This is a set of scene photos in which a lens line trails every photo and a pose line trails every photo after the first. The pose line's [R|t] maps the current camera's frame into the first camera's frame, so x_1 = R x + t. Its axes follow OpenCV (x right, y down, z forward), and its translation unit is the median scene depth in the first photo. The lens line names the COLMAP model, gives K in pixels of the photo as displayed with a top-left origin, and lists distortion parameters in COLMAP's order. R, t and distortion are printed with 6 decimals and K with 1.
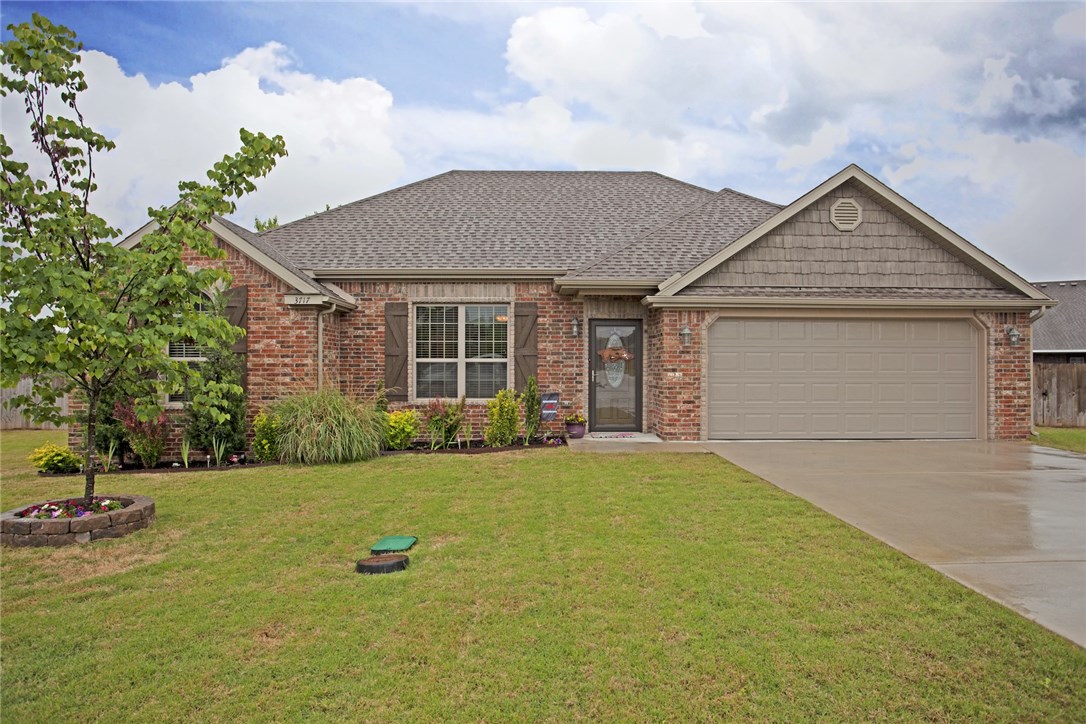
lens RADIAL K [[670.4, 0, 542.7], [0, 670.4, 358.9], [0, 0, 1]] dist [-0.042877, 0.013422]
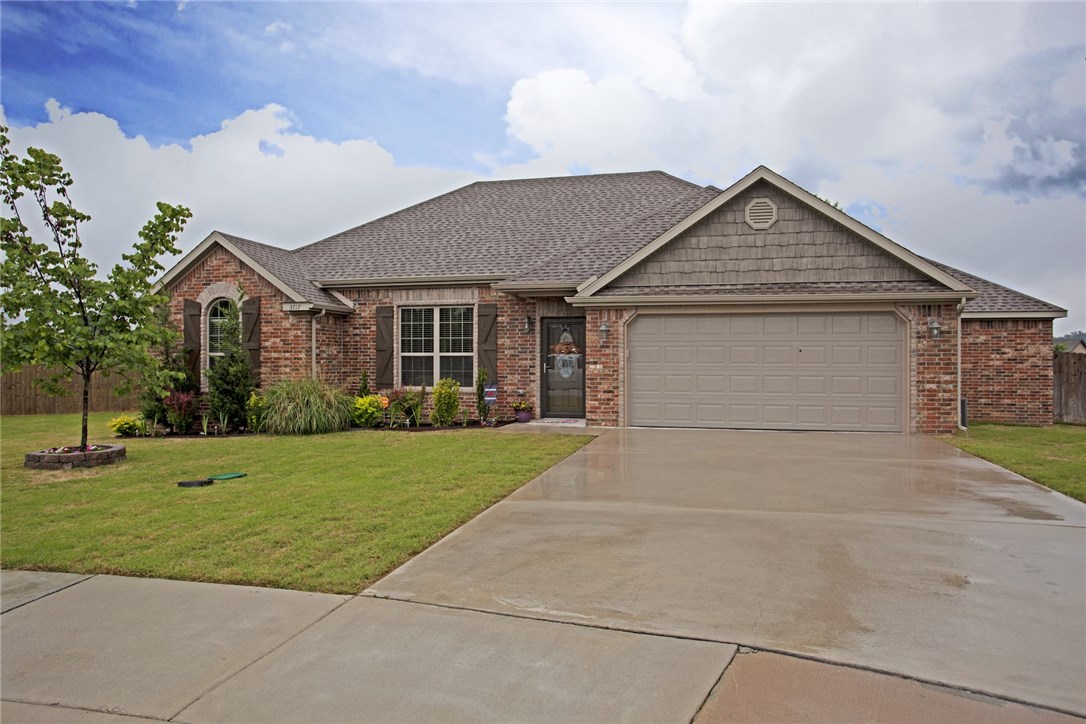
lens RADIAL K [[713.9, 0, 543.9], [0, 713.9, 363.4], [0, 0, 1]] dist [-0.035536, 0.003634]
pose [[0.965303, 0.001308, -0.261128, 0.422903], [0.003095, 0.999860, 0.016448, -0.002049], [0.261113, -0.016685, 0.965164, -0.170463]]
